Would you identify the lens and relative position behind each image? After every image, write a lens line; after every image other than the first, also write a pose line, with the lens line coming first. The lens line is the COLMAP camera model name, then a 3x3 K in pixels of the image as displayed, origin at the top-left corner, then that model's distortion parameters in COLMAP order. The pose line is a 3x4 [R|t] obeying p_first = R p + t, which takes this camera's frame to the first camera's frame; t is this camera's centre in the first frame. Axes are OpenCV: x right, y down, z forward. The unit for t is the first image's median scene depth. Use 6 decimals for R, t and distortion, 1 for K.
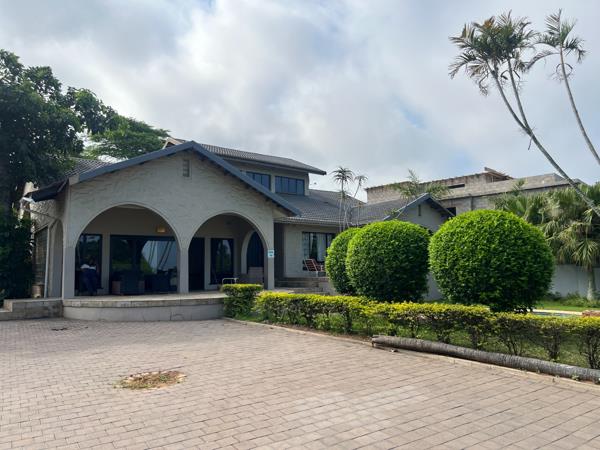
lens RADIAL K [[455.5, 0, 300.0], [0, 455.5, 225.0], [0, 0, 1]] dist [0.067625, -0.115962]
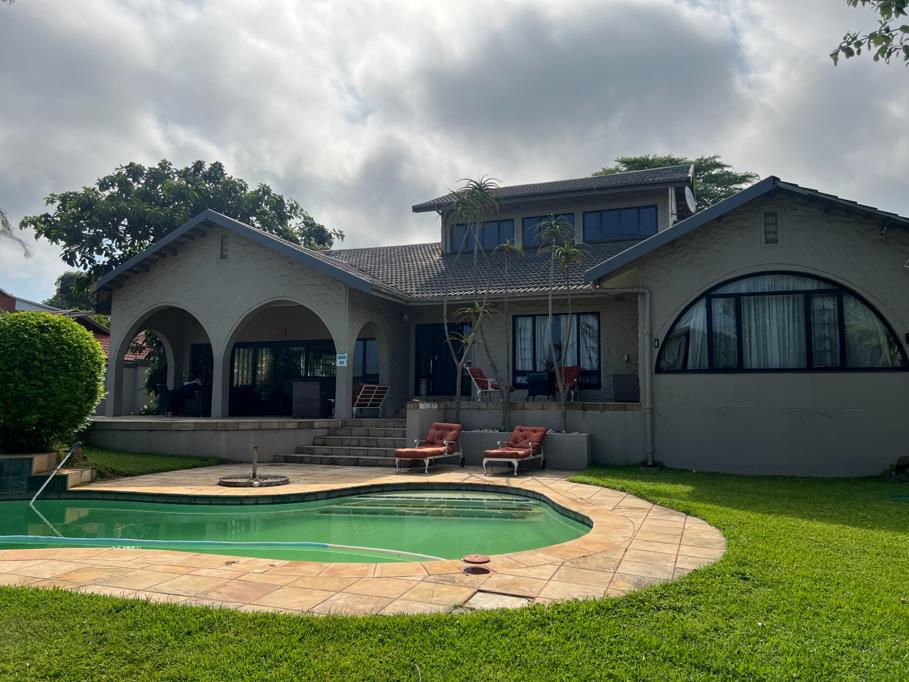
lens RADIAL K [[690.1, 0, 454.5], [0, 690.1, 341.0], [0, 0, 1]] dist [0.067625, -0.115962]
pose [[0.535483, -0.058492, -0.842518, 0.788935], [0.076362, 0.996866, -0.020674, 0.068988], [0.841086, -0.053266, 0.538272, 0.641040]]
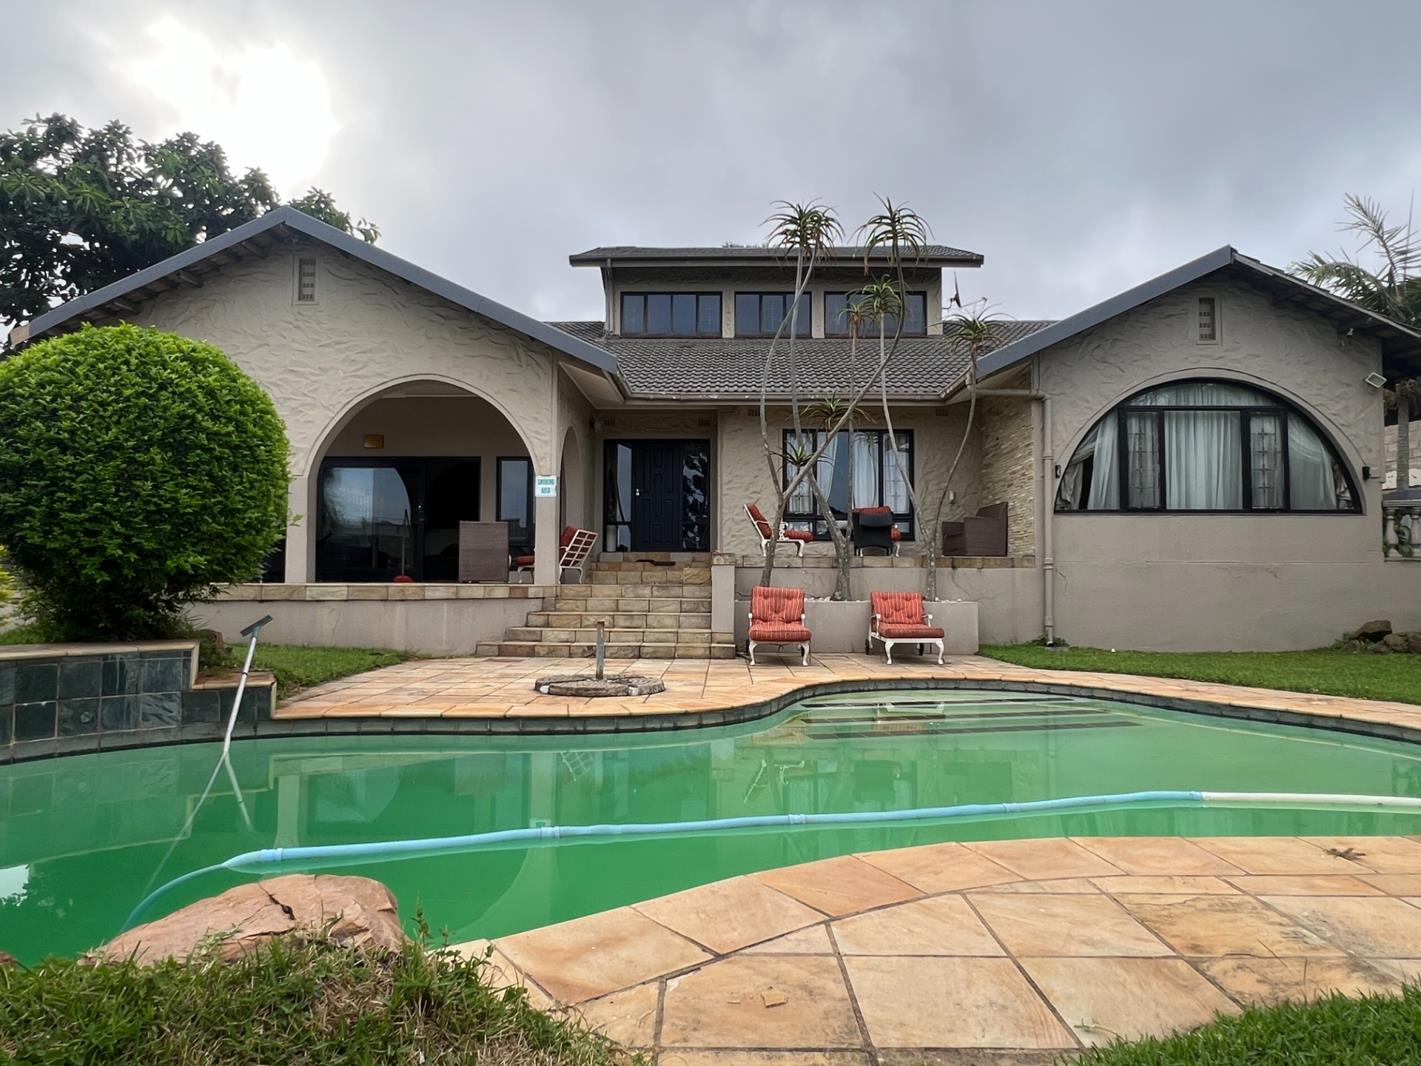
lens RADIAL K [[928.6, 0, 710.5], [0, 928.6, 533.0], [0, 0, 1]] dist [-0.004932, 0.000276]
pose [[0.787345, -0.017470, -0.616265, 0.487846], [0.050785, 0.998039, 0.036590, 0.080534], [0.614418, -0.060106, 0.786688, 0.508833]]
